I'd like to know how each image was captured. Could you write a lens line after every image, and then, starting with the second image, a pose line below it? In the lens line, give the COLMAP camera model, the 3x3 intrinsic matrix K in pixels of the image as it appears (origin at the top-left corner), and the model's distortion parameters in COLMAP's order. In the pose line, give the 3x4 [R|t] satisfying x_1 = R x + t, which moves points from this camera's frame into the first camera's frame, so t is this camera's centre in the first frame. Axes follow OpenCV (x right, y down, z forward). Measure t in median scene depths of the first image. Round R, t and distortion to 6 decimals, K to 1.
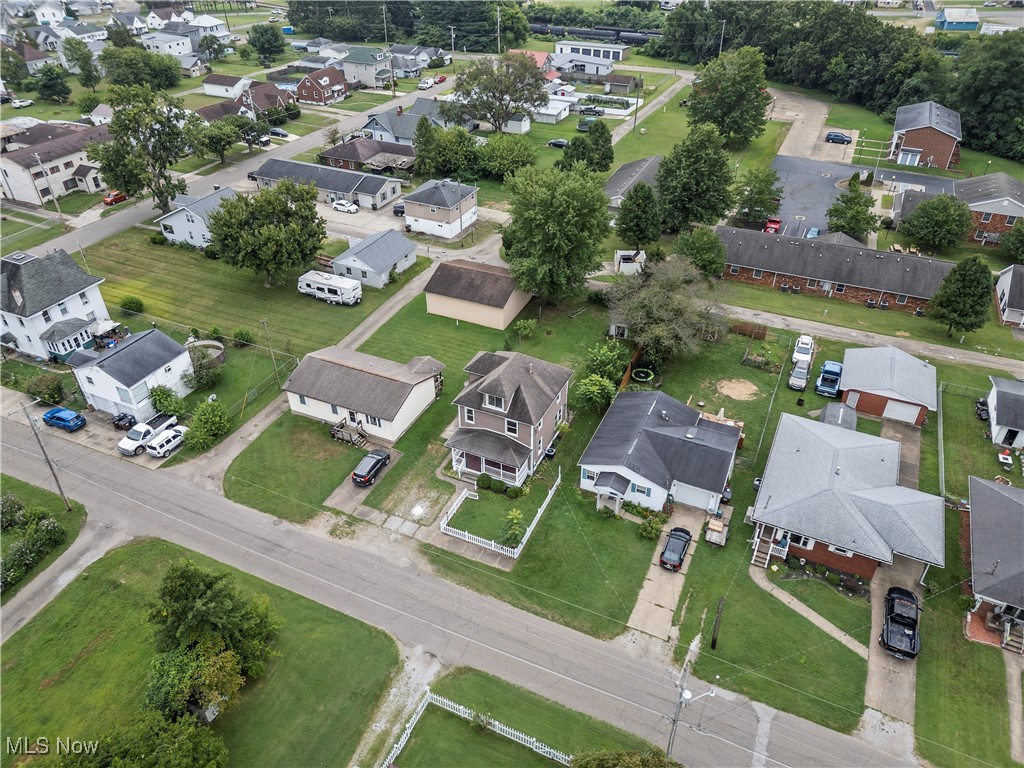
lens RADIAL K [[715.7, 0, 510.1], [0, 715.7, 383.7], [0, 0, 1]] dist [0.044068, -0.029816]
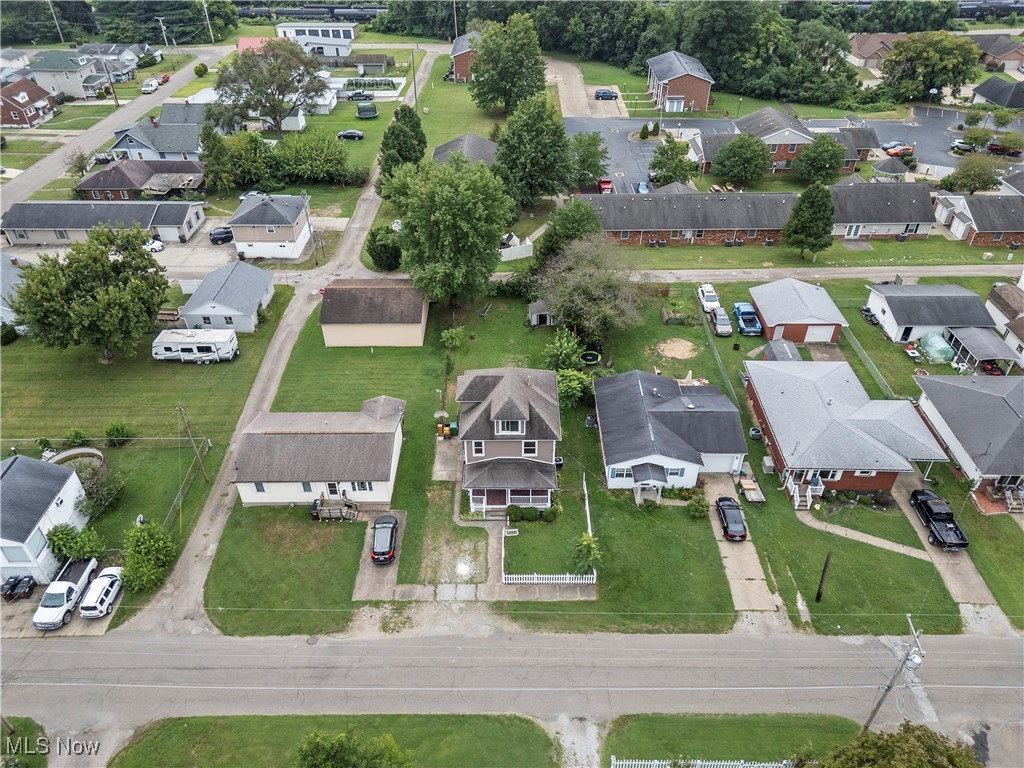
lens RADIAL K [[715.7, 0, 513.1], [0, 715.7, 385.6], [0, 0, 1]] dist [0.044068, -0.029816]
pose [[0.908775, -0.254156, 0.330957, -0.242348], [0.243747, 0.967062, 0.073341, -0.072041], [-0.338696, 0.014020, 0.940791, 0.112825]]
